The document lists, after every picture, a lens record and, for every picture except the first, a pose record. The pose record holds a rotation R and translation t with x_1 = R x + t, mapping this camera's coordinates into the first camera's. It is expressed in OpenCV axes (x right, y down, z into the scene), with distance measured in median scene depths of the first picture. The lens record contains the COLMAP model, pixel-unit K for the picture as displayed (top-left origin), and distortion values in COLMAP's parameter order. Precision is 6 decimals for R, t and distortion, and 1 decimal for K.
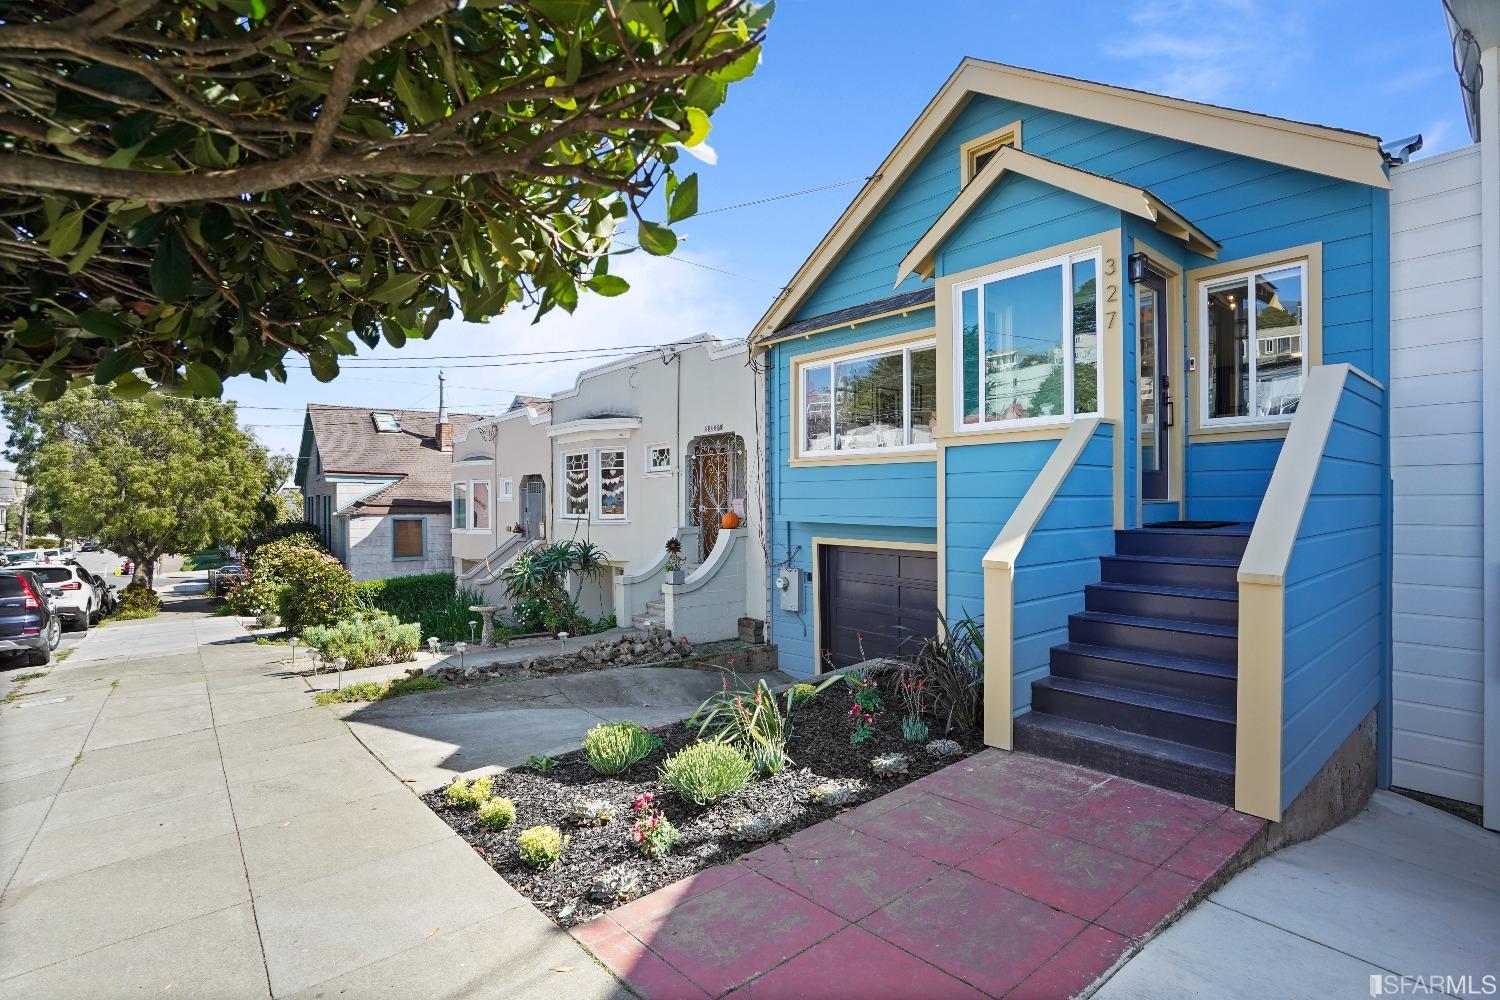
lens RADIAL K [[706.5, 0, 748.5], [0, 706.5, 502.5], [0, 0, 1]] dist [-0.041499, 0.009053]
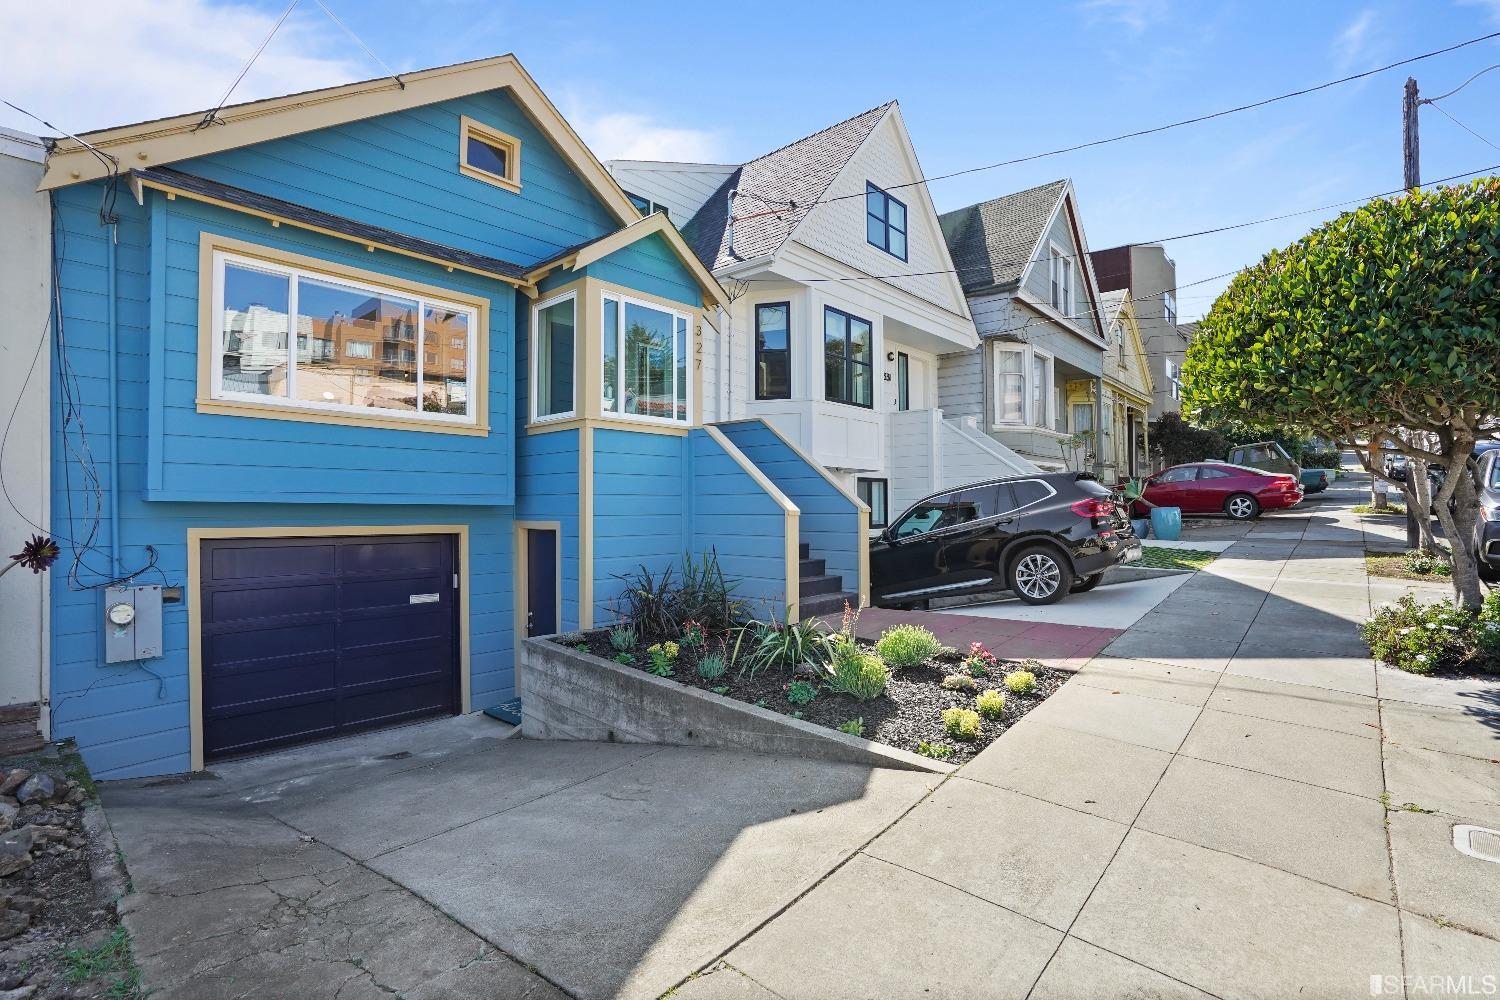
lens RADIAL K [[706.5, 0, 757.1], [0, 706.5, 497.3], [0, 0, 1]] dist [-0.041499, 0.009053]
pose [[-0.148753, 0.013397, 0.988784, -0.583699], [0.005477, 0.999904, -0.012723, 0.031951], [-0.988859, 0.003523, -0.148813, 0.603432]]
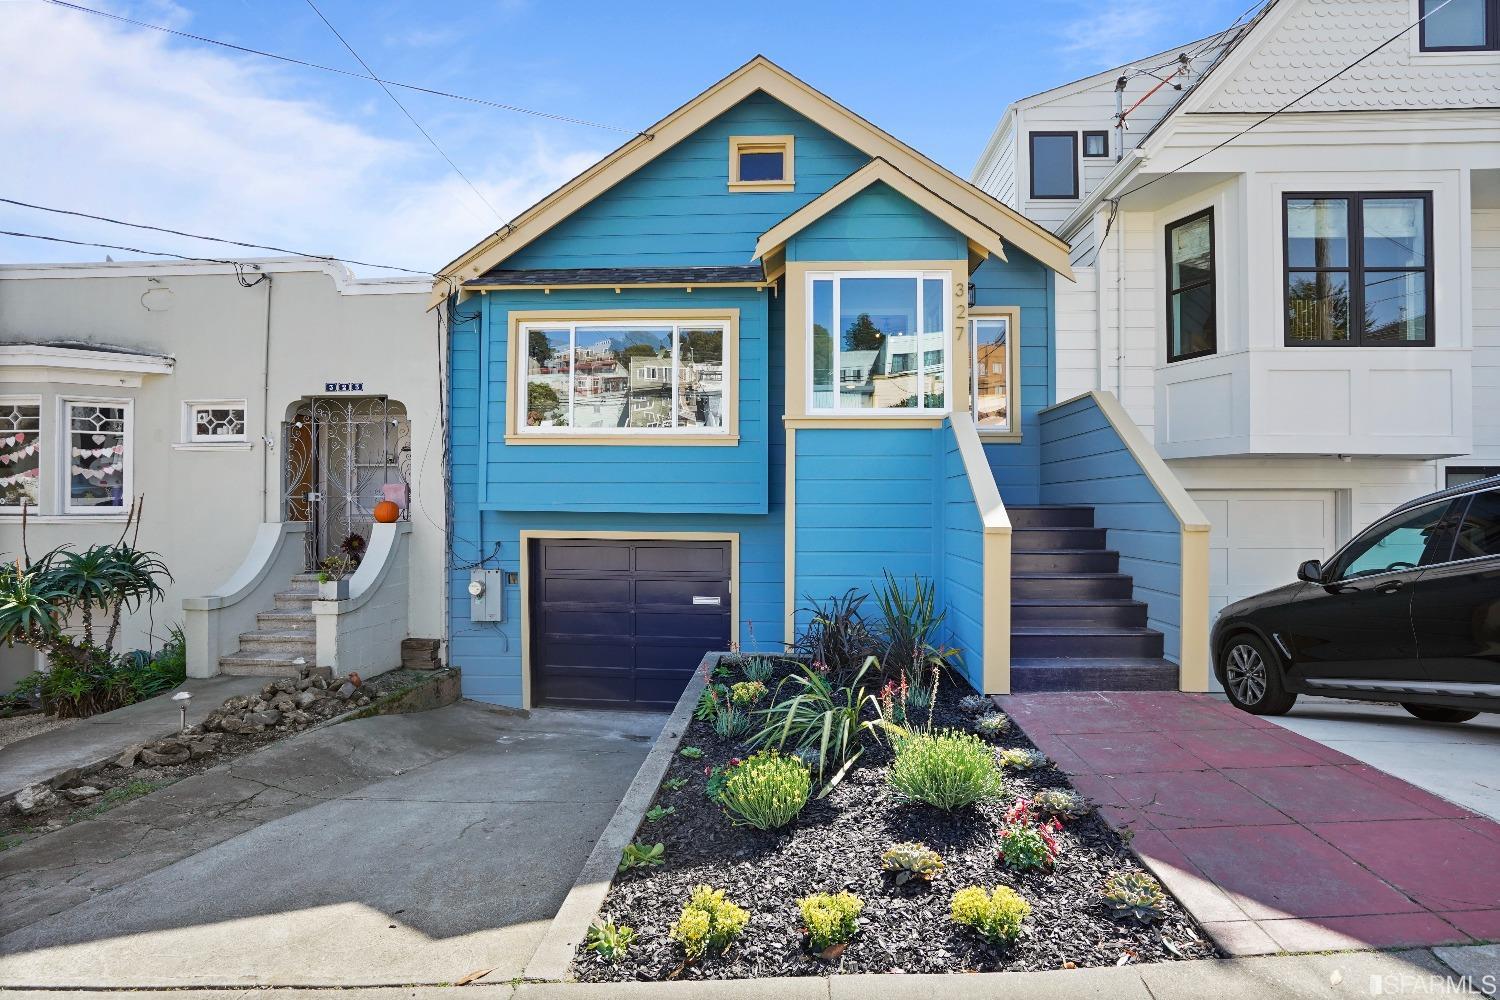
lens RADIAL K [[706.5, 0, 754.4], [0, 706.5, 502.7], [0, 0, 1]] dist [-0.041499, 0.009053]
pose [[0.685710, 0.011655, 0.727782, -0.328902], [-0.003108, 0.999910, -0.013084, 0.026915], [-0.727869, 0.006710, 0.685684, 0.228248]]
